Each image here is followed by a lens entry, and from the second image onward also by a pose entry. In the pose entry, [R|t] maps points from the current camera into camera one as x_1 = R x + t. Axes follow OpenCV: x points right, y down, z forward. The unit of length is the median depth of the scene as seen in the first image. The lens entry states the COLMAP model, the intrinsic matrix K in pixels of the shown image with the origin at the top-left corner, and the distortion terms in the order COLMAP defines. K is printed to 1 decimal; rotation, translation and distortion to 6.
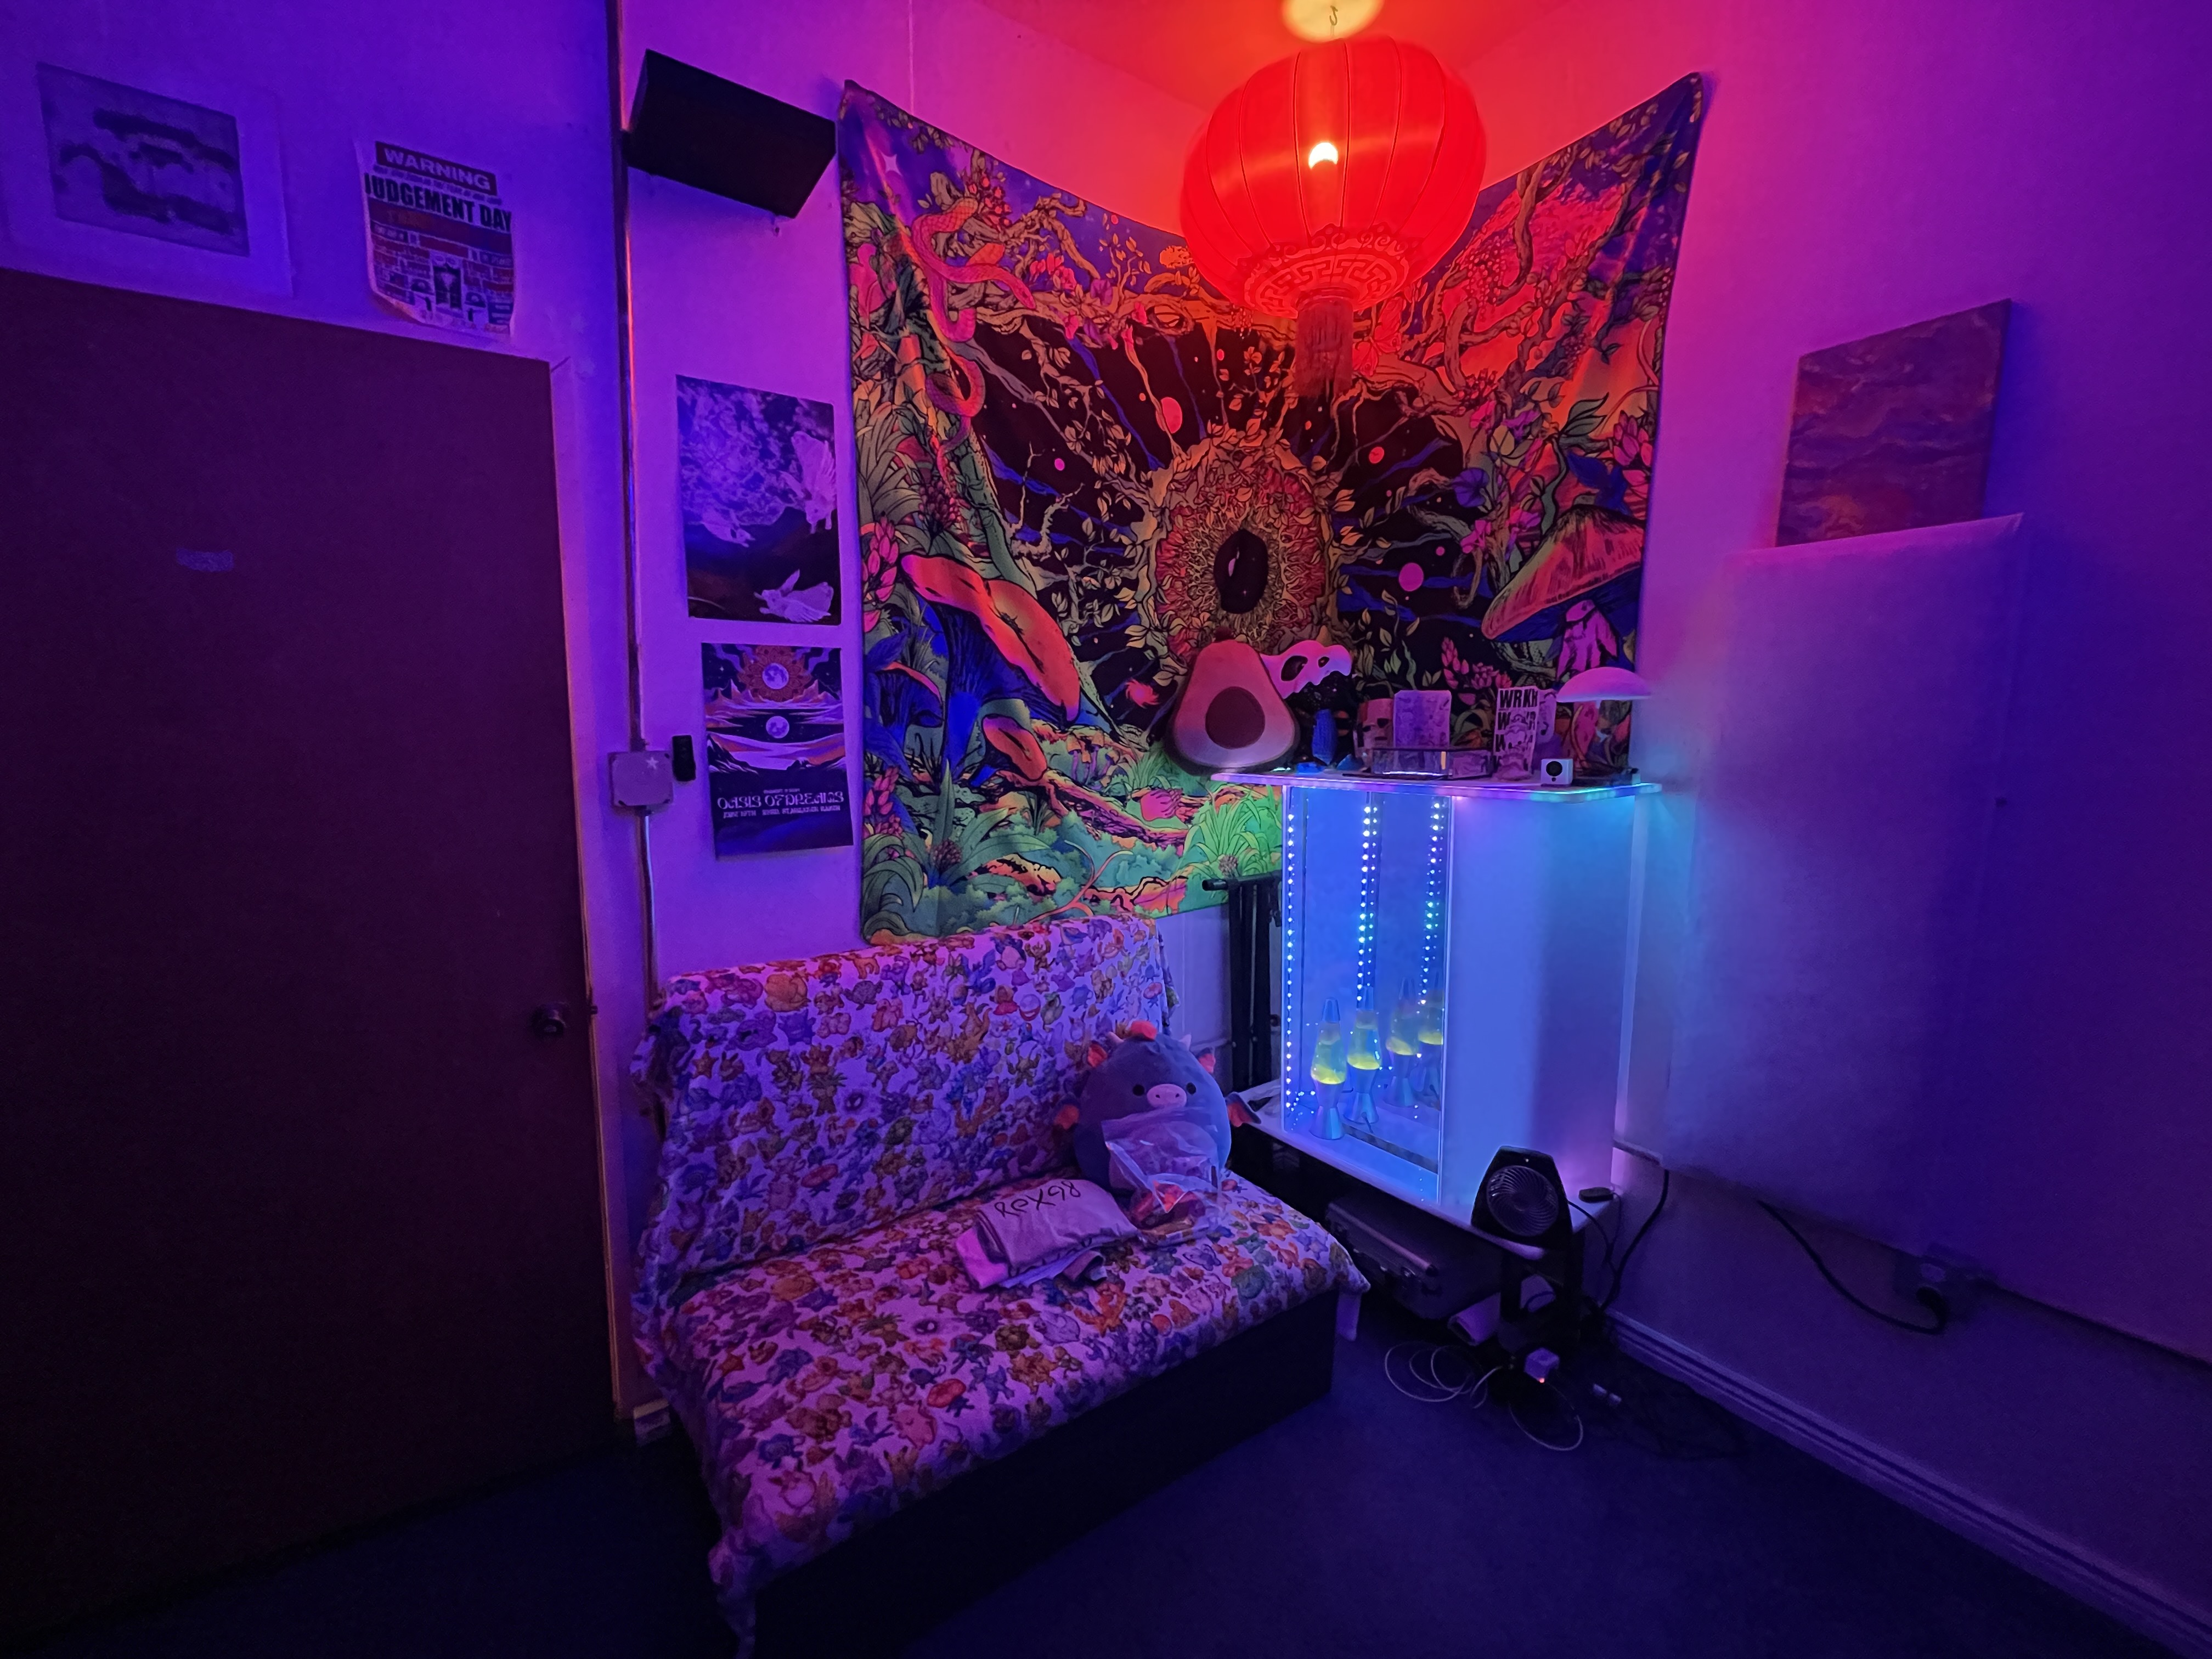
lens RADIAL K [[897.3, 0, 1101.9], [0, 897.3, 825.3], [0, 0, 1]] dist [0.000630, -0.000696]
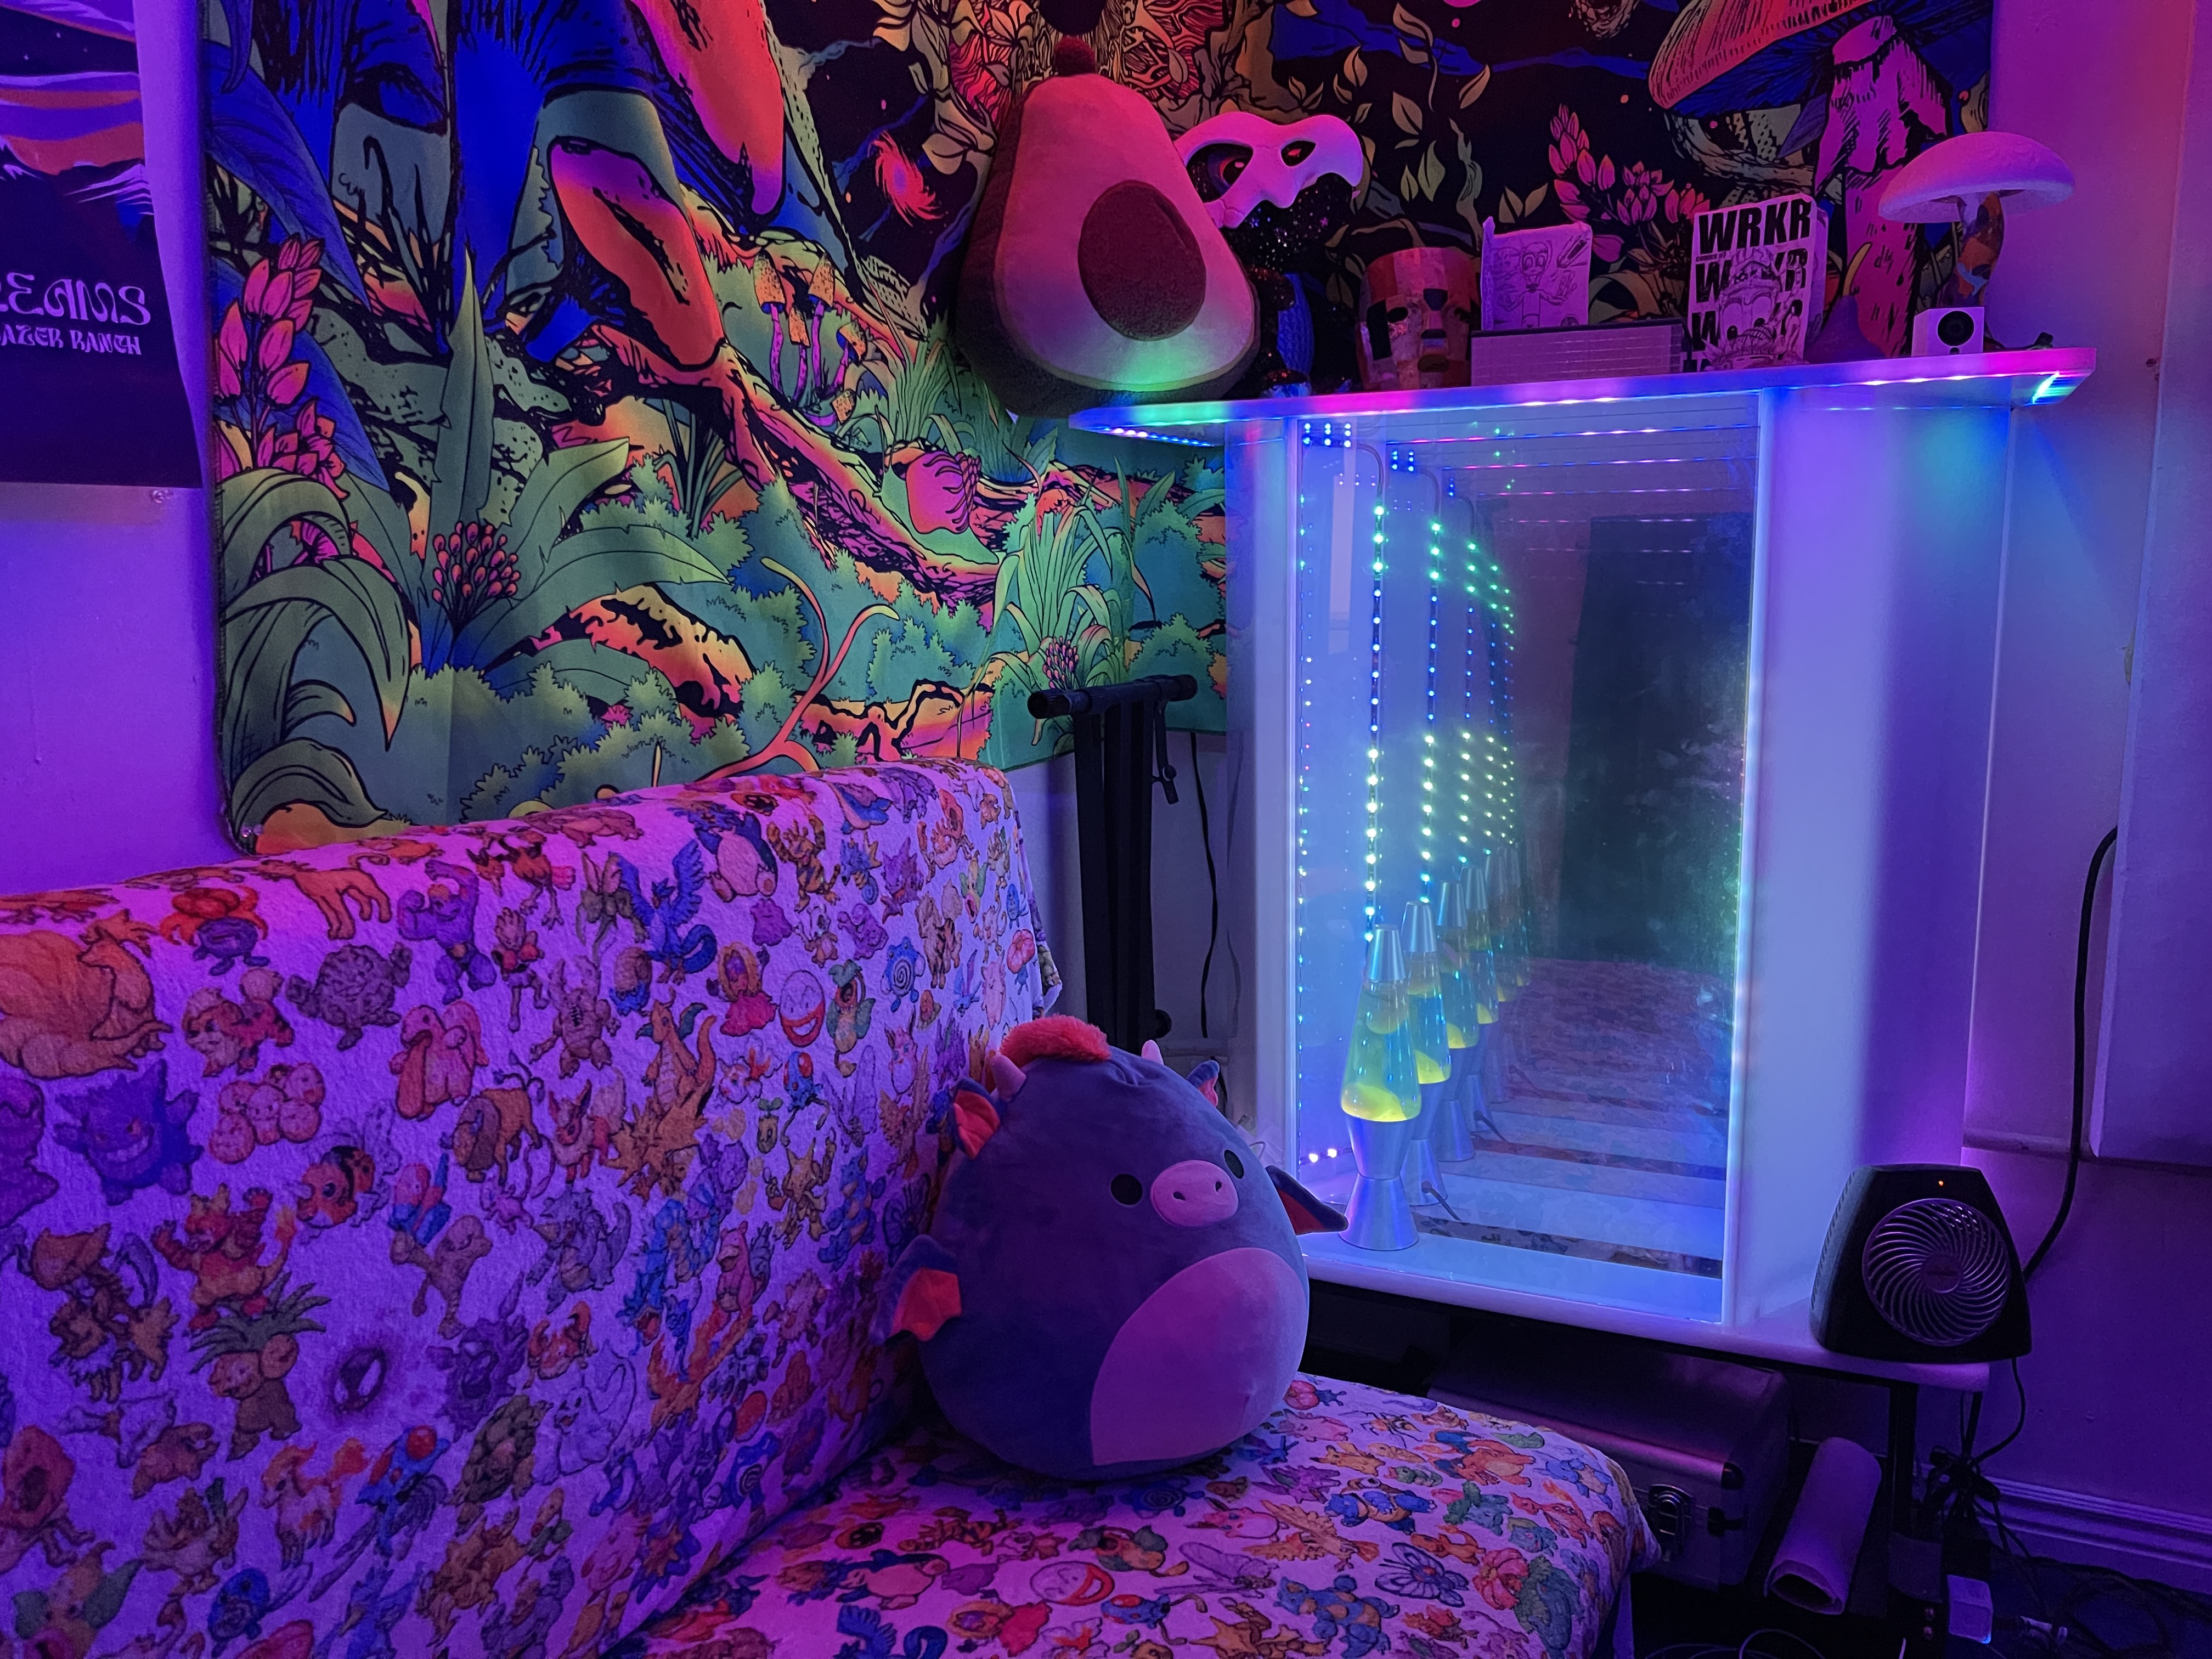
lens RADIAL K [[1693.1, 0, 1117.3], [0, 1693.1, 835.8], [0, 0, 1]] dist [0.037679, -0.042214]
pose [[0.881821, -0.073739, 0.465783, -0.265887], [0.059605, 0.997206, 0.045027, 0.115940], [-0.467802, -0.011943, 0.883753, 0.377998]]
